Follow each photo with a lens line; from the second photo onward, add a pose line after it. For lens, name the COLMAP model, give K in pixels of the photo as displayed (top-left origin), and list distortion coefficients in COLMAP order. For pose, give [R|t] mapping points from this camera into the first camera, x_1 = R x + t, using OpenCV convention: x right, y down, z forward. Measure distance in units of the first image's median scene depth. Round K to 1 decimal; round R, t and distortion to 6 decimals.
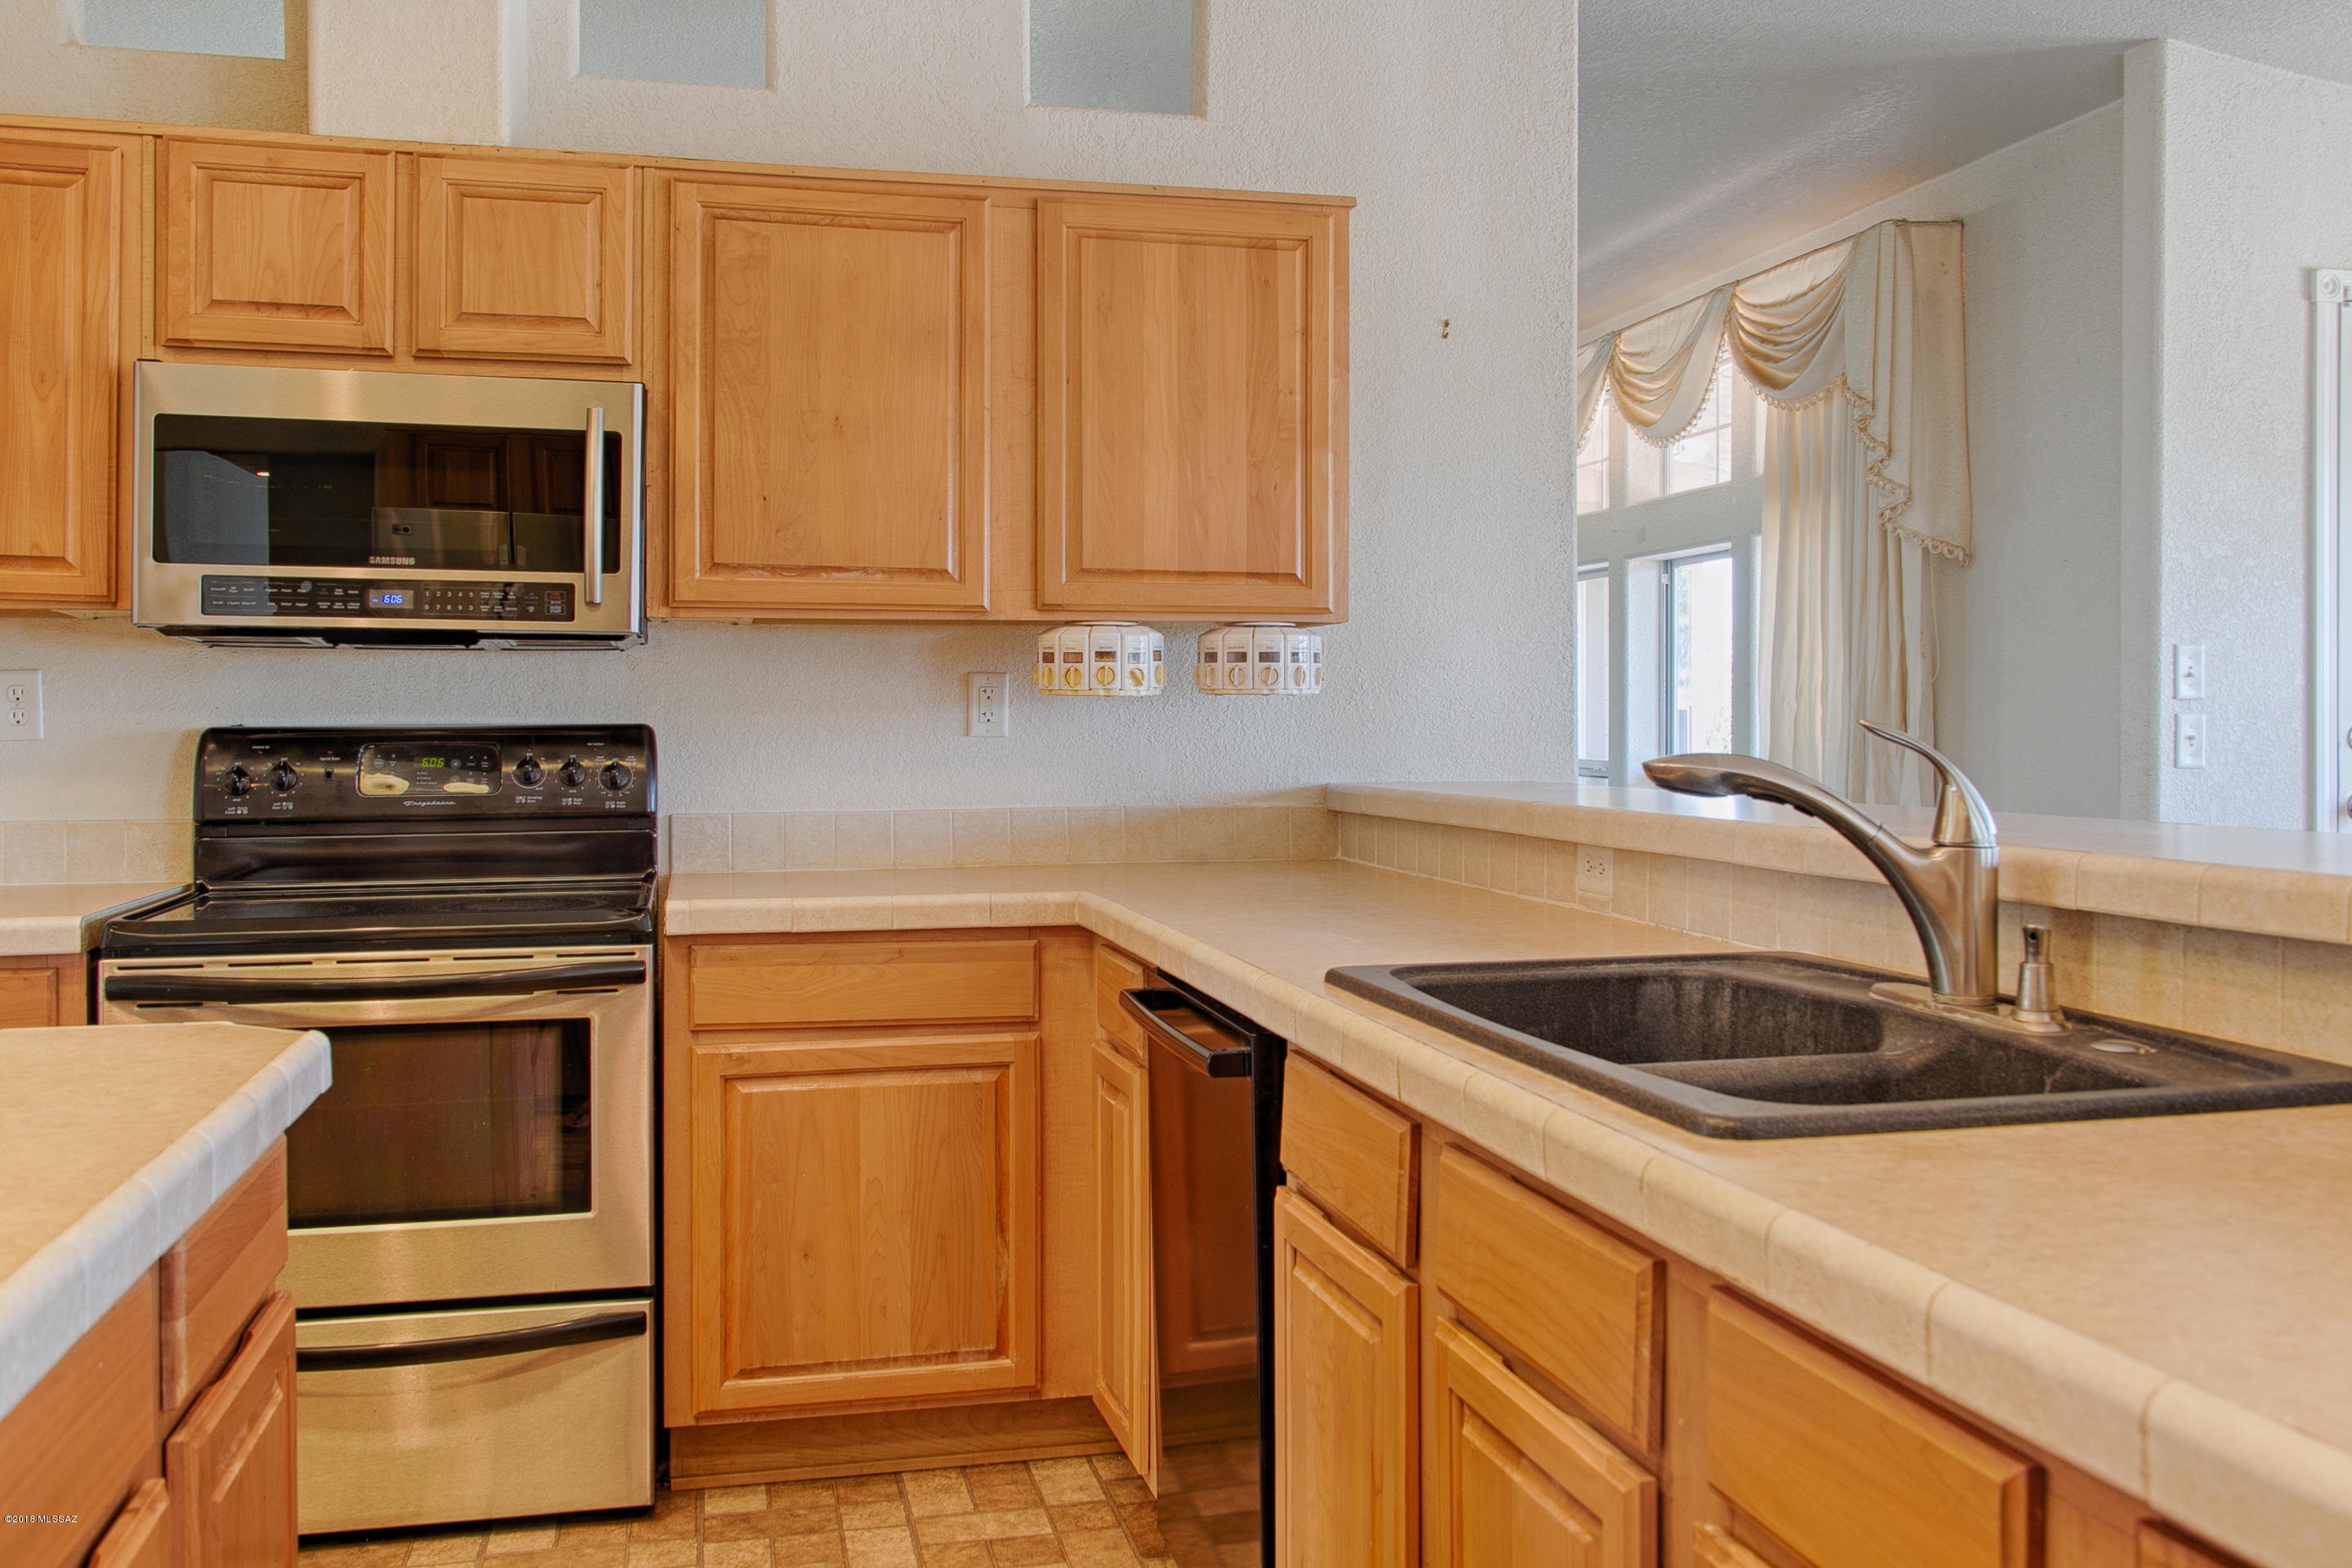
lens RADIAL K [[2036.1, 0, 1176.3], [0, 2036.1, 771.4], [0, 0, 1]] dist [-0.001374, 0.000083]
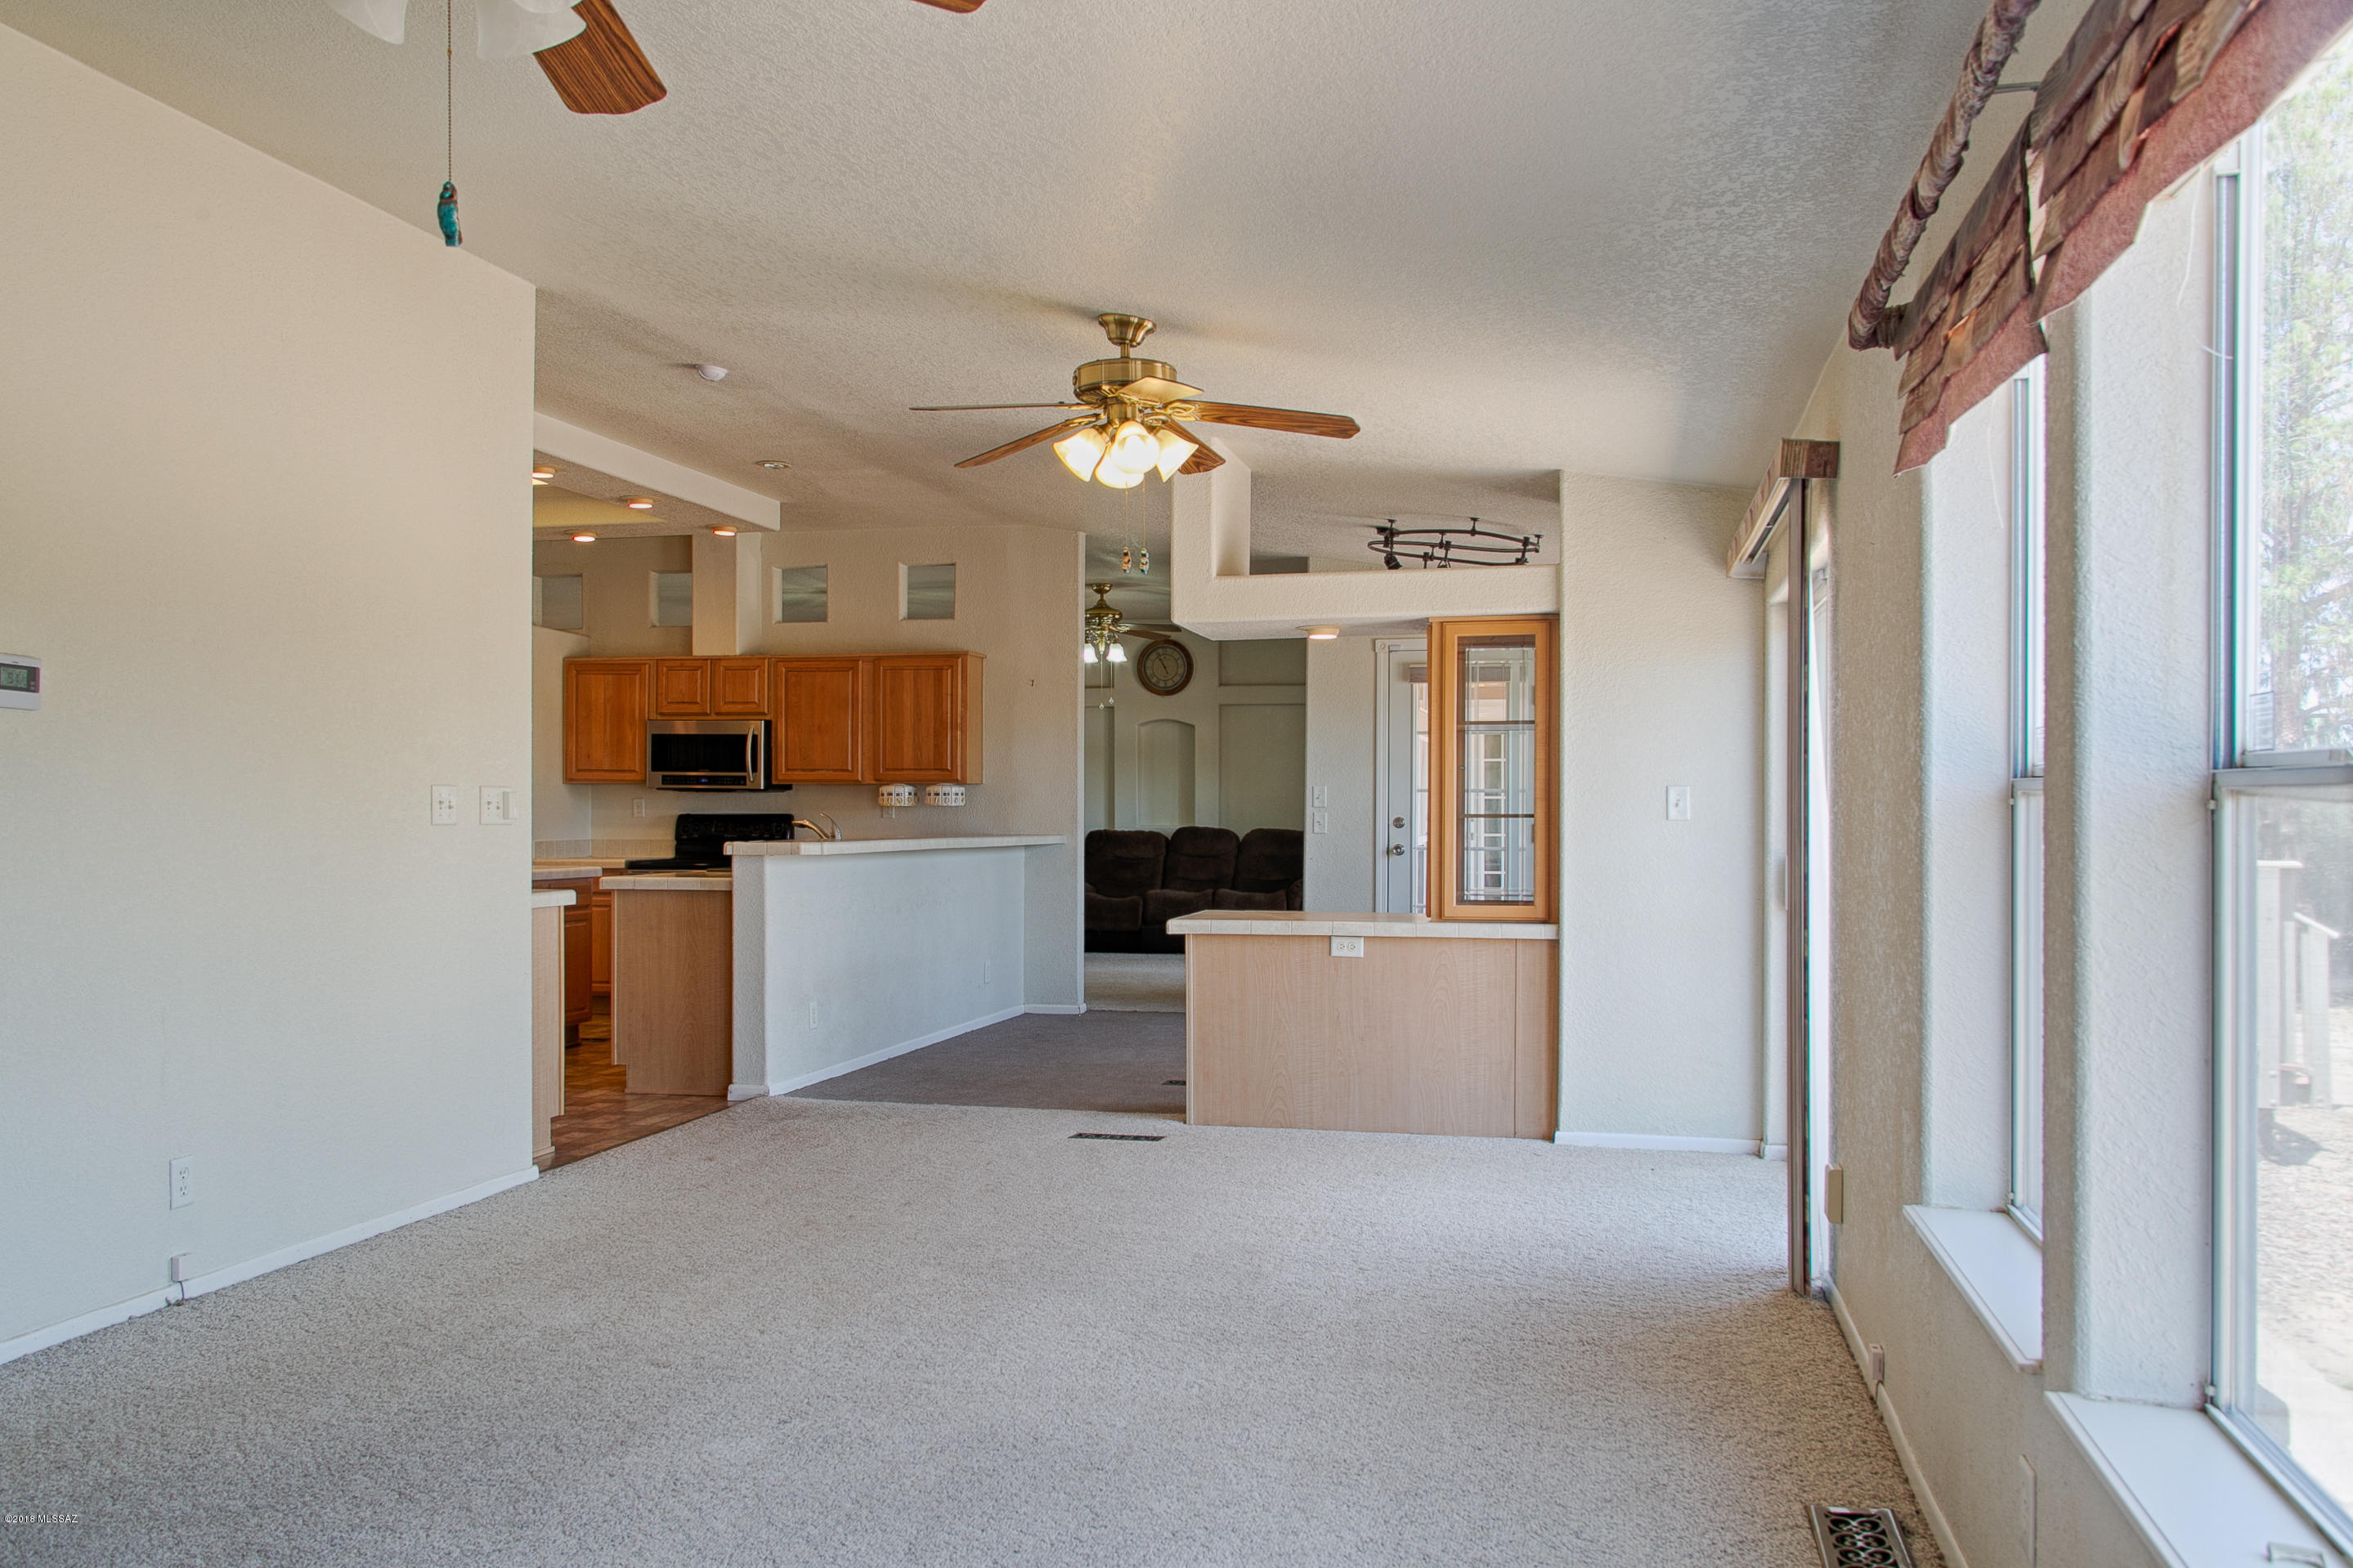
lens RADIAL K [[1878.3, 0, 1177.9], [0, 1878.3, 792.5], [0, 0, 1]] dist [0.026757, -0.009992]
pose [[0.894239, -0.000507, -0.447590, 1.868157], [-0.012611, 0.999574, -0.026327, 0.016451], [0.447412, 0.029187, 0.893851, -1.636321]]
